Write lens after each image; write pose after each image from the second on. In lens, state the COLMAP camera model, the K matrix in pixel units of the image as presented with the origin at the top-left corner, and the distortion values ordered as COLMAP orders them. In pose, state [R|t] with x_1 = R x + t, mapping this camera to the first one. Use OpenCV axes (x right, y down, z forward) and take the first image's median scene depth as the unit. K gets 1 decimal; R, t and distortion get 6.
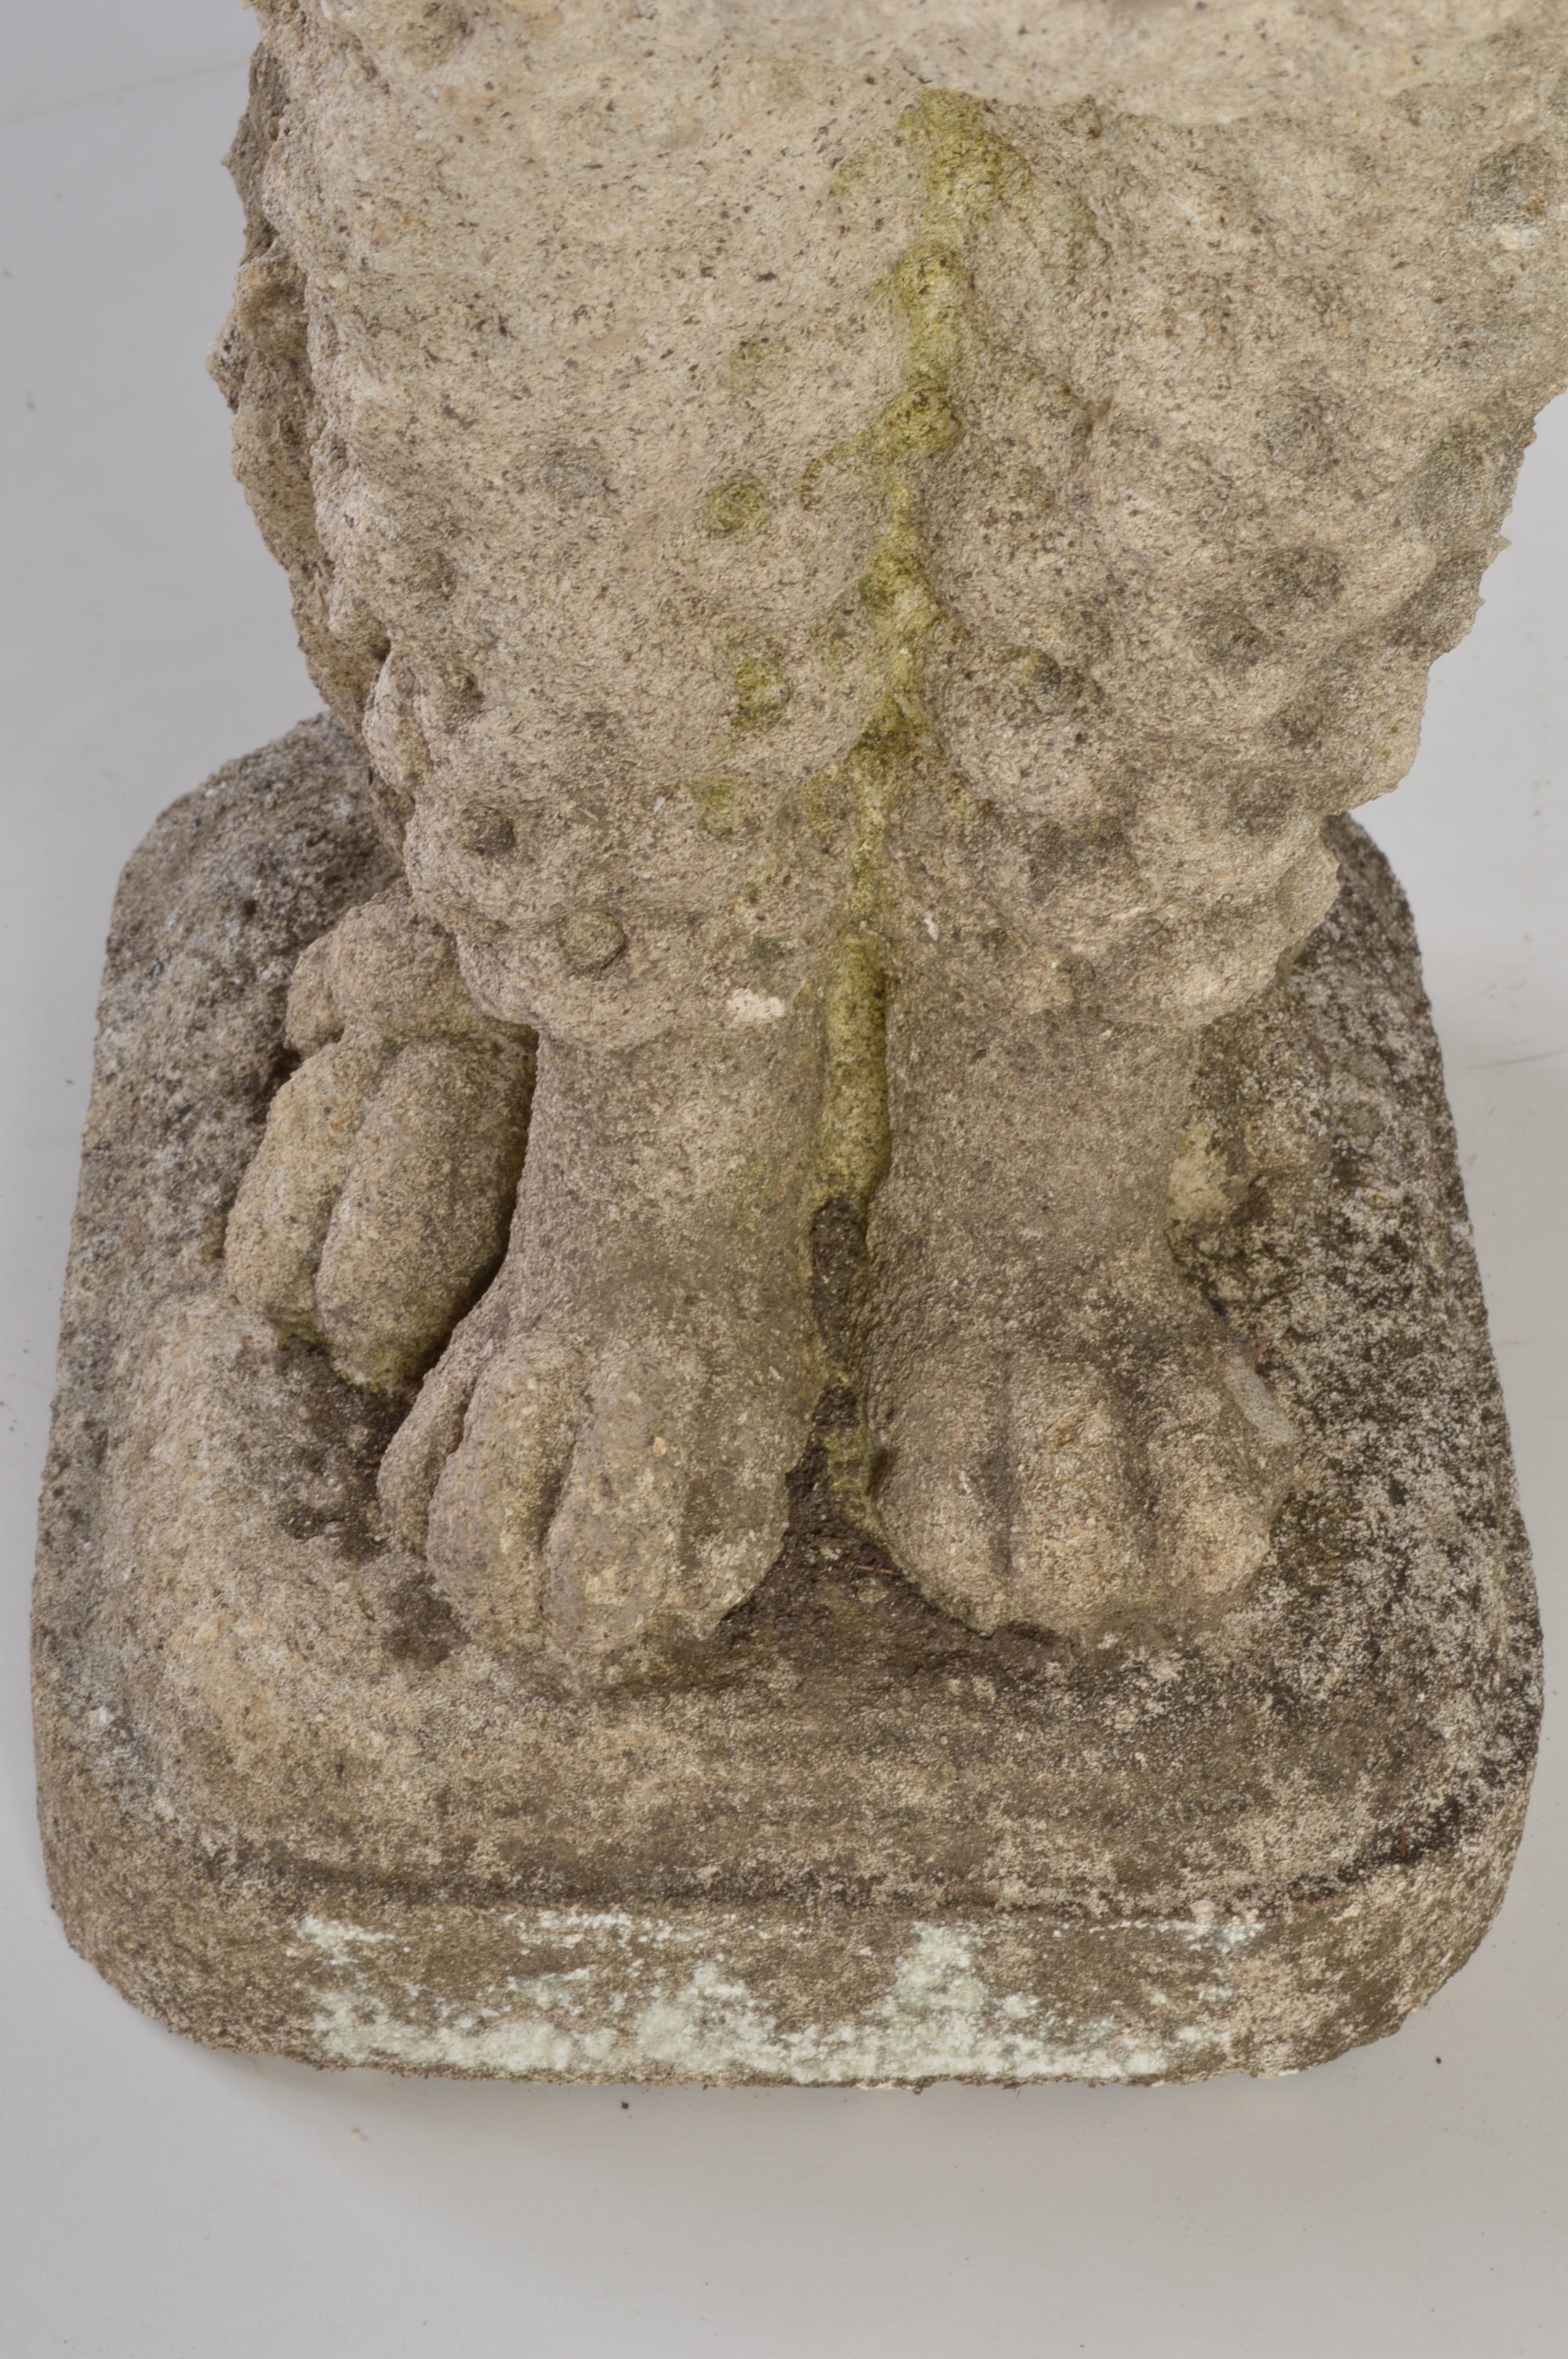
lens RADIAL K [[5412.3, 0, 782.6], [0, 5412.3, 1187.4], [0, 0, 1]] dist [0.022990, 0.000000]
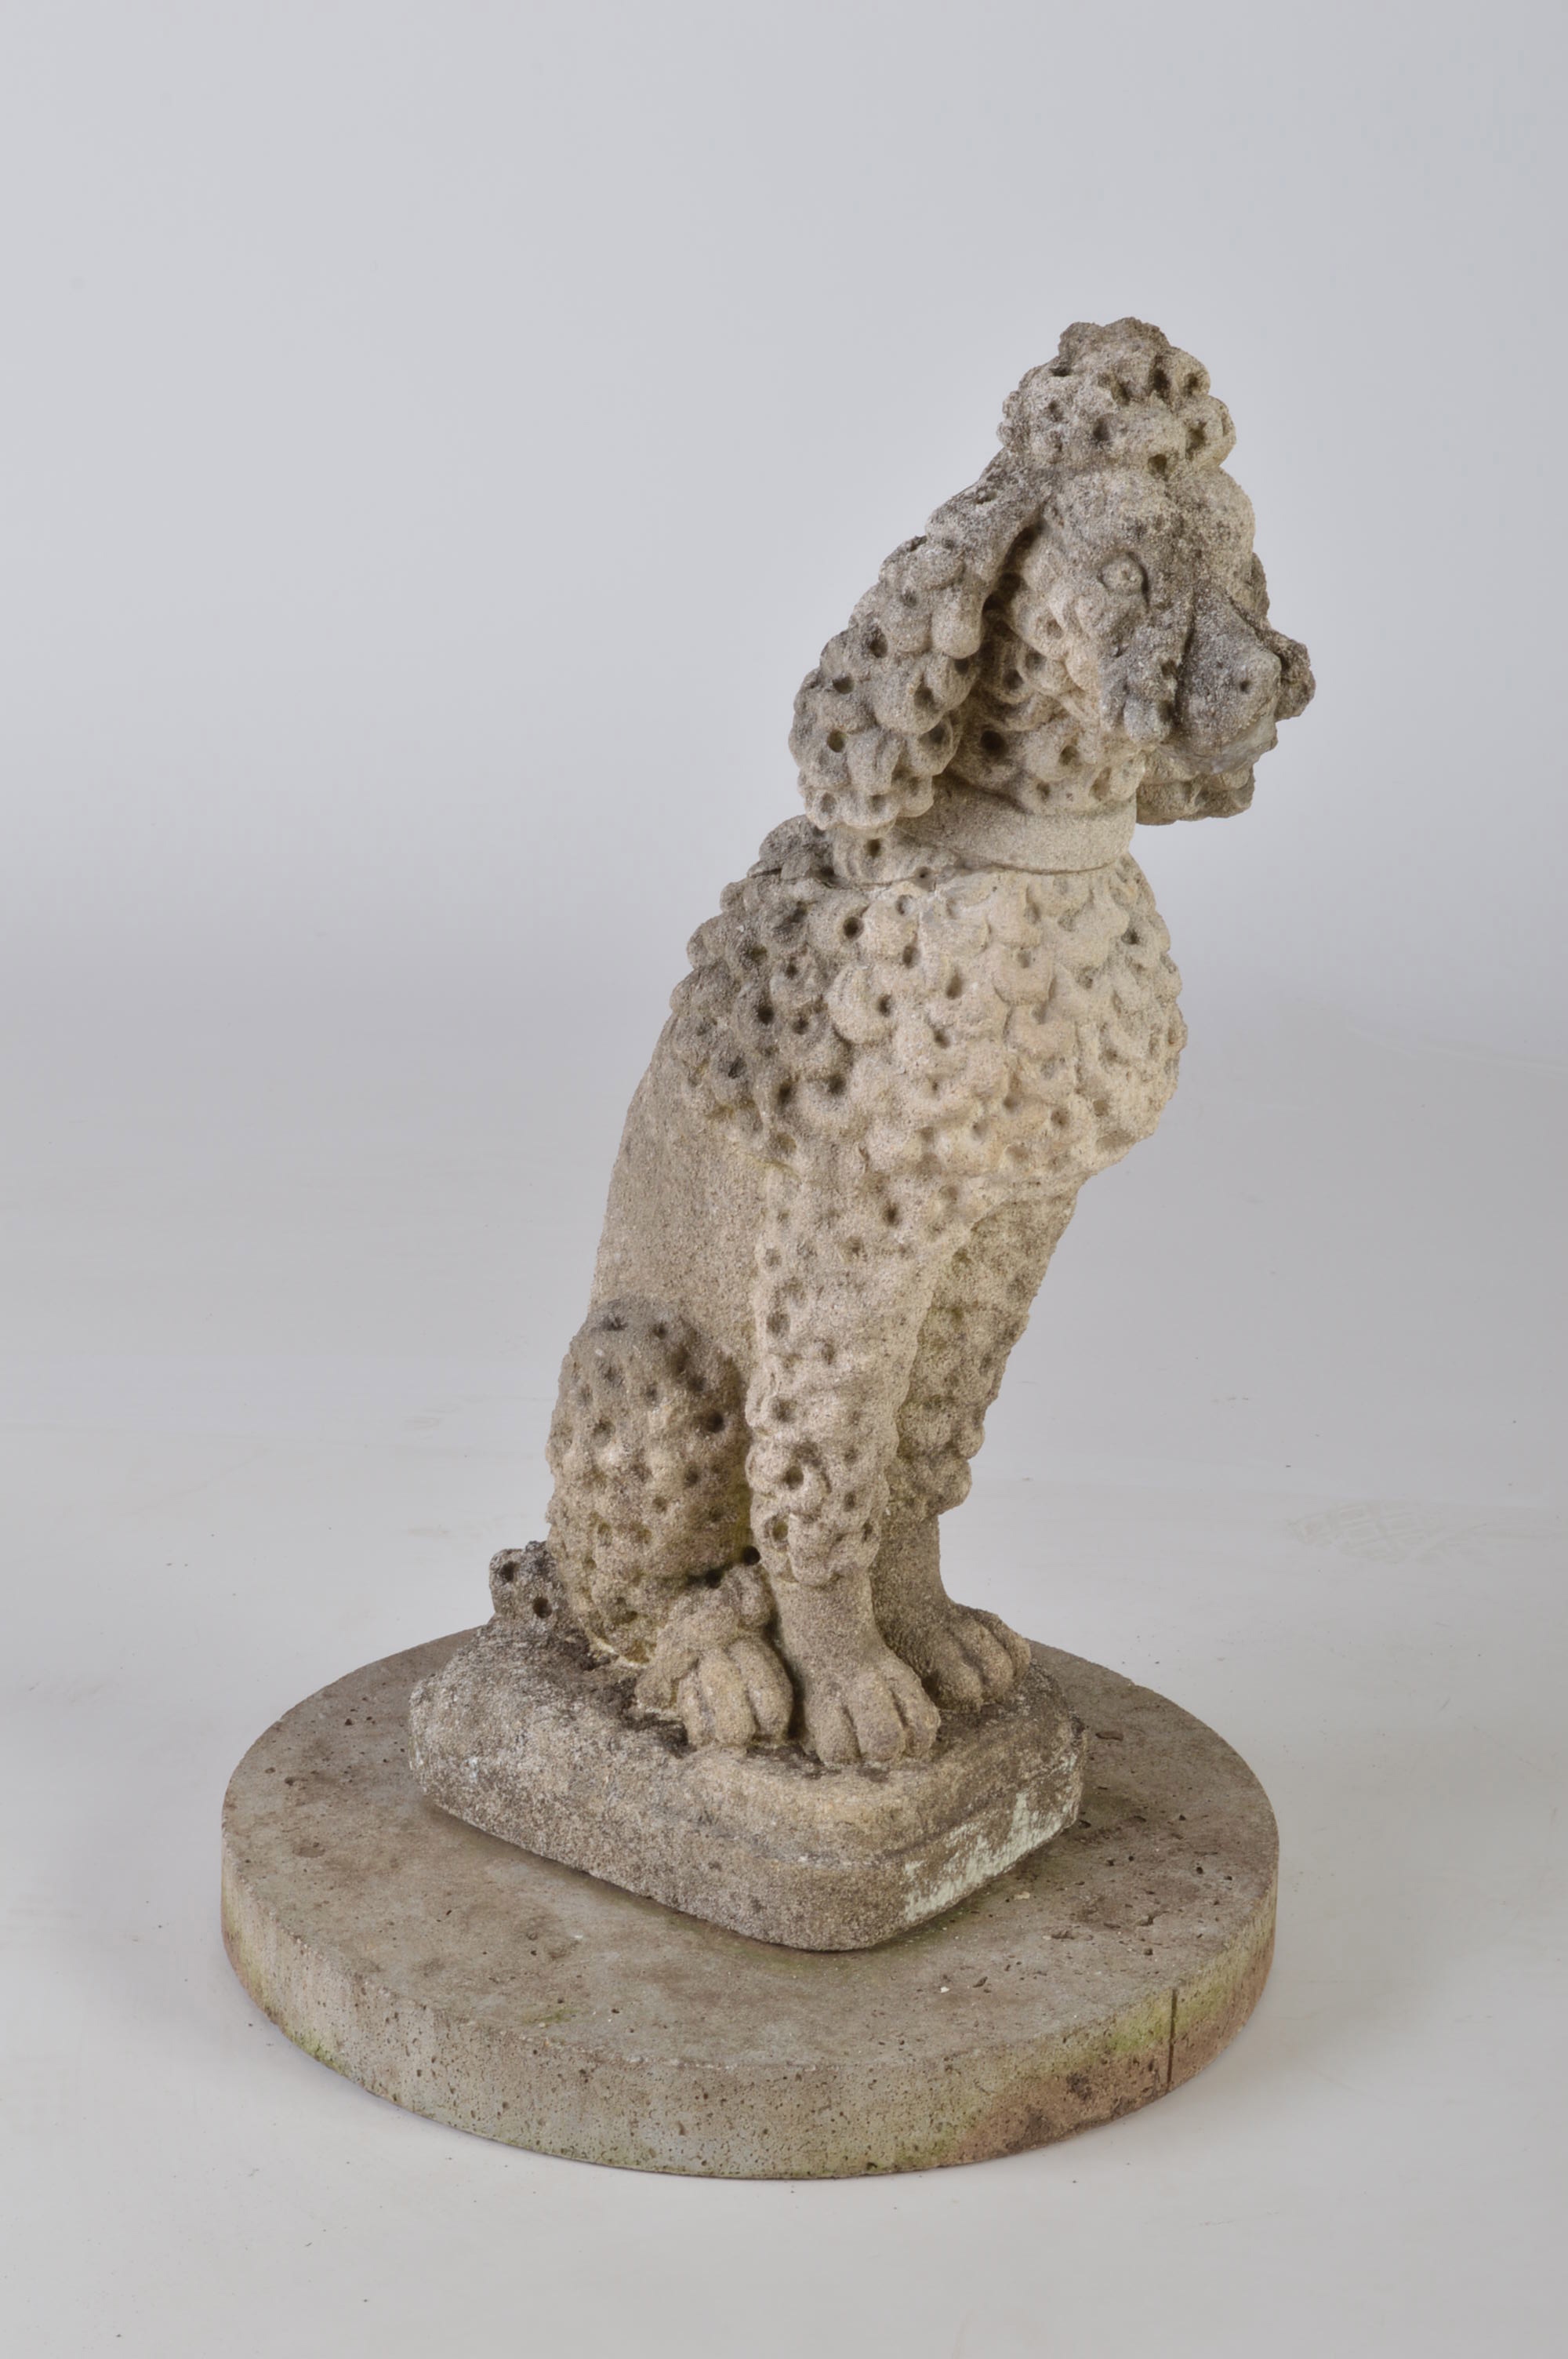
lens RADIAL K [[5245.5, 0, 776.1], [0, 5245.5, 1188.0], [0, 0, 1]] dist [0.018458, 0.000000]
pose [[0.625265, -0.309140, 0.716573, -2.191288], [0.521610, 0.848521, -0.089080, 0.033099], [-0.580489, 0.429470, 0.691801, -1.232372]]
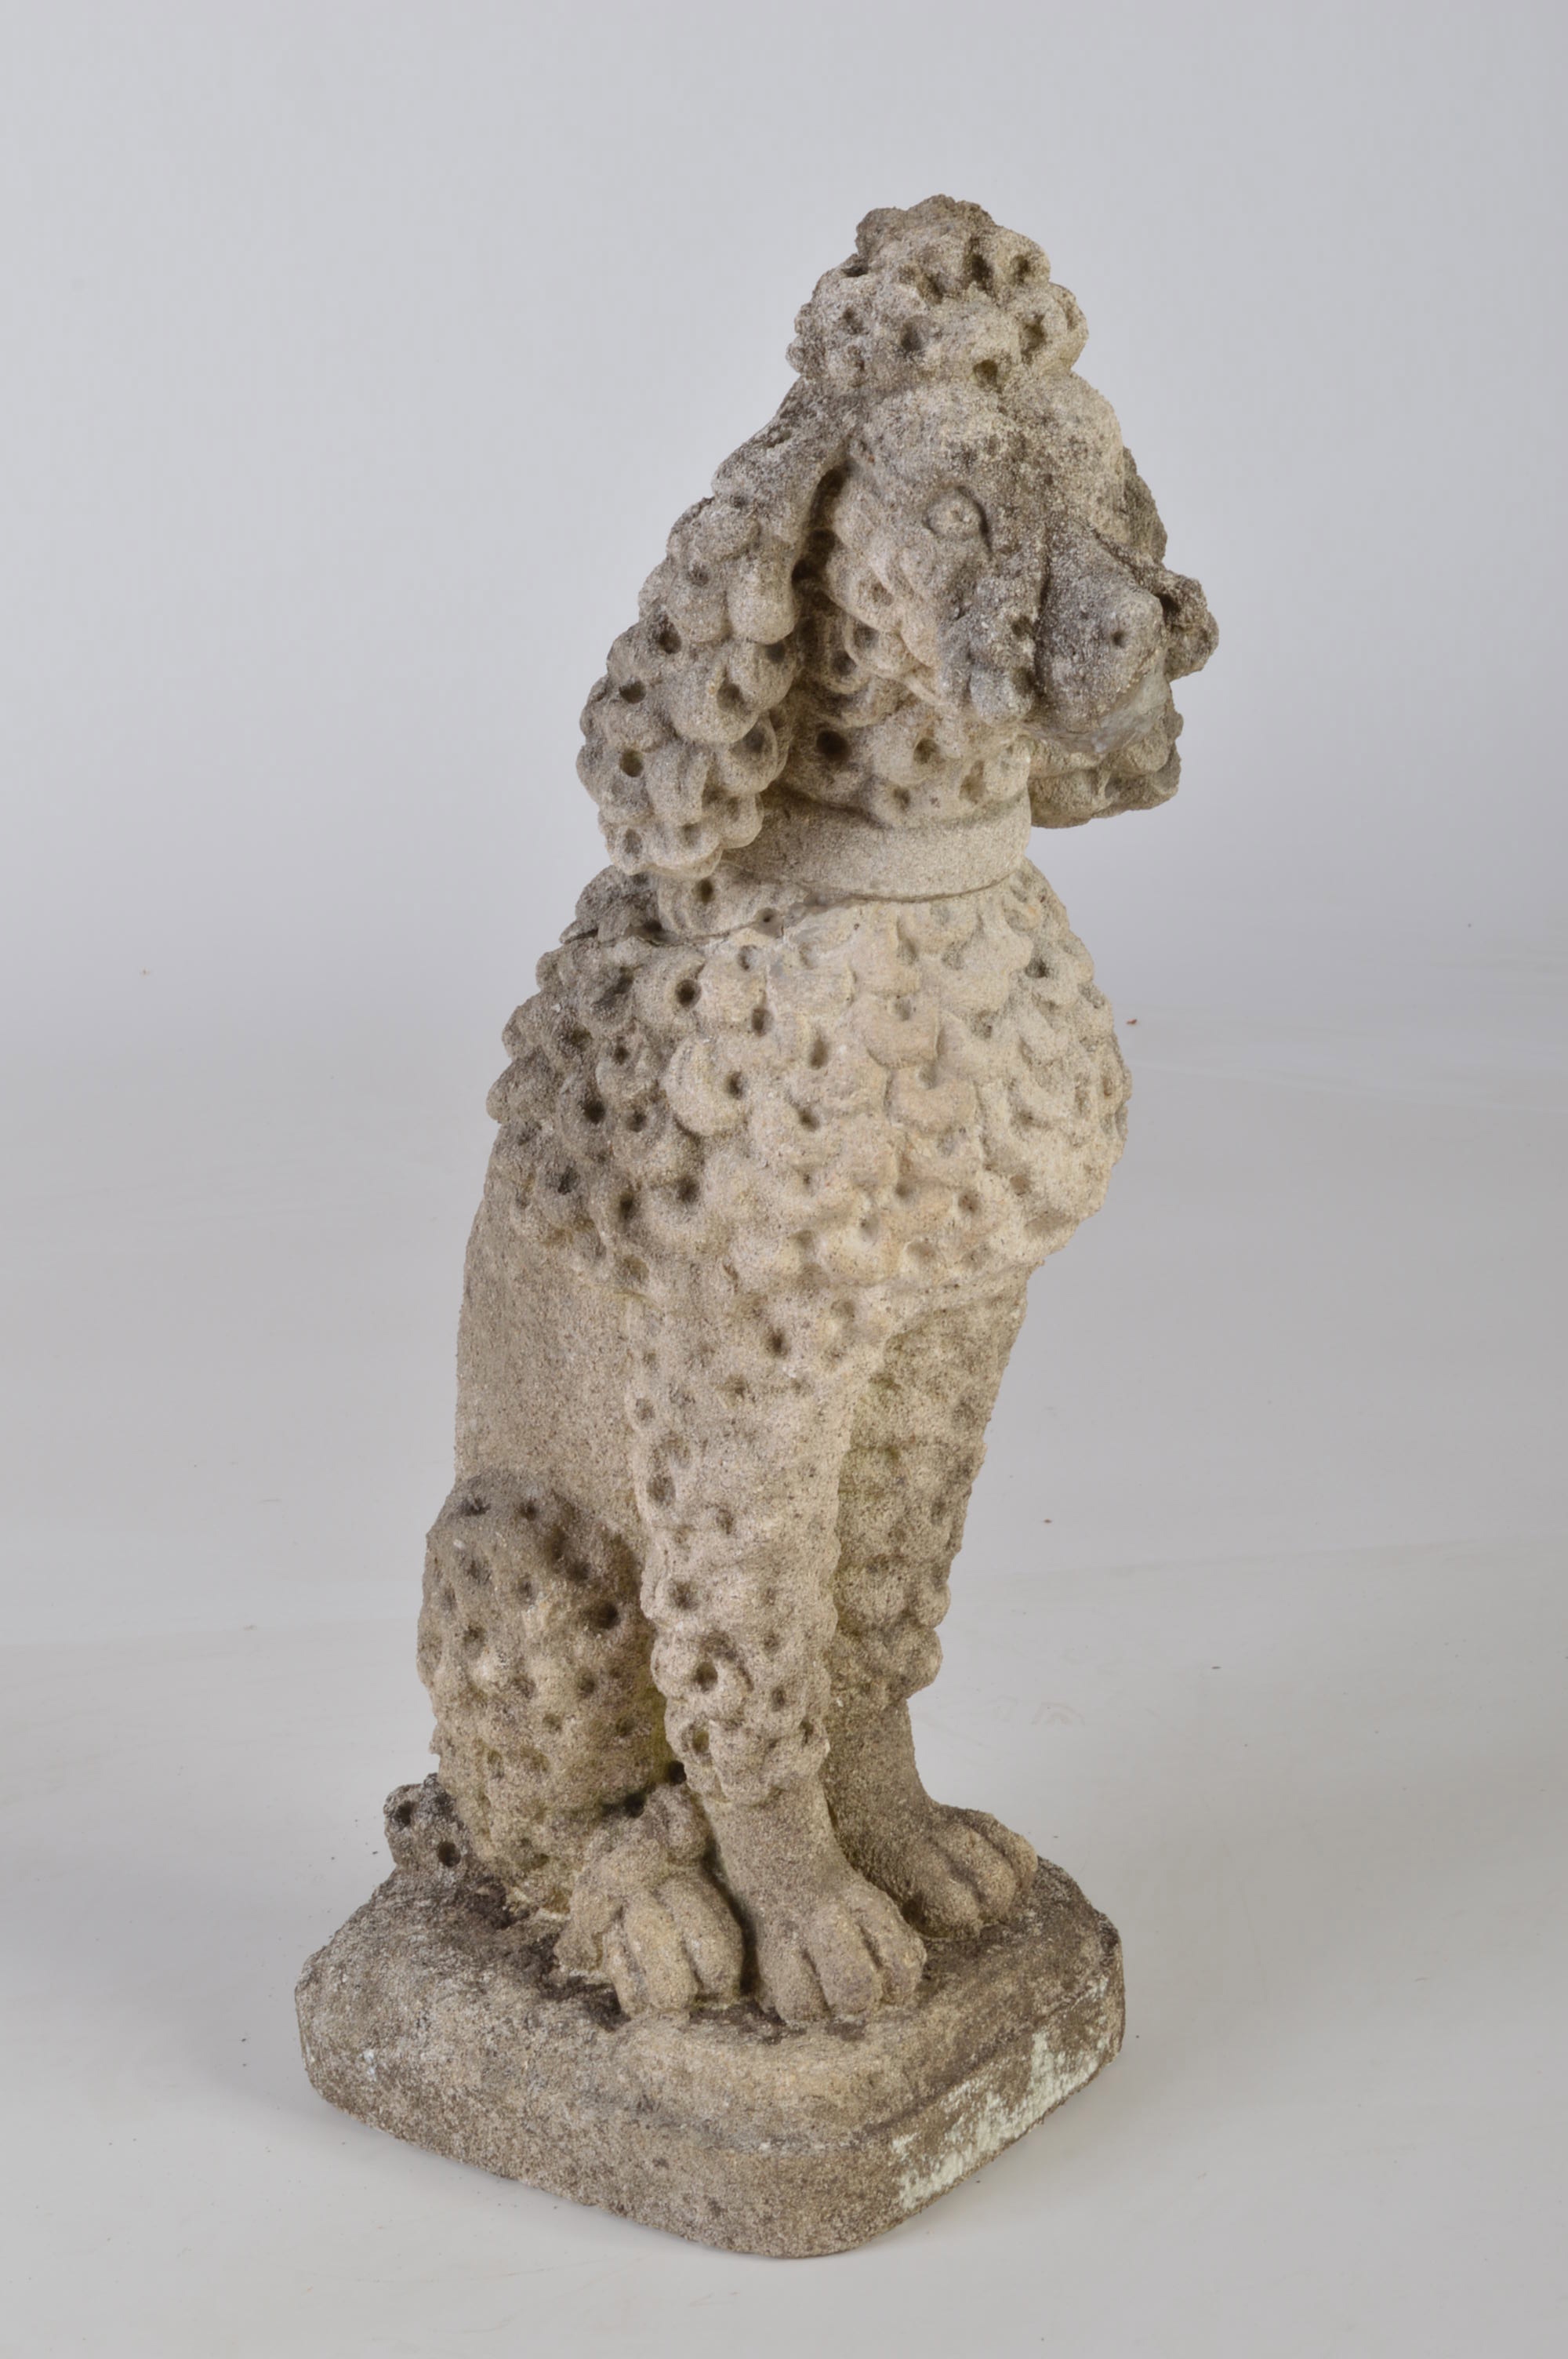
lens RADIAL K [[5412.3, 0, 775.6], [0, 5412.3, 1186.8], [0, 0, 1]] dist [0.022990, 0.000000]
pose [[0.627984, -0.361114, 0.689371, -1.704971], [0.598474, 0.790329, -0.131182, 0.080876], [-0.497458, 0.494951, 0.712432, -1.000293]]
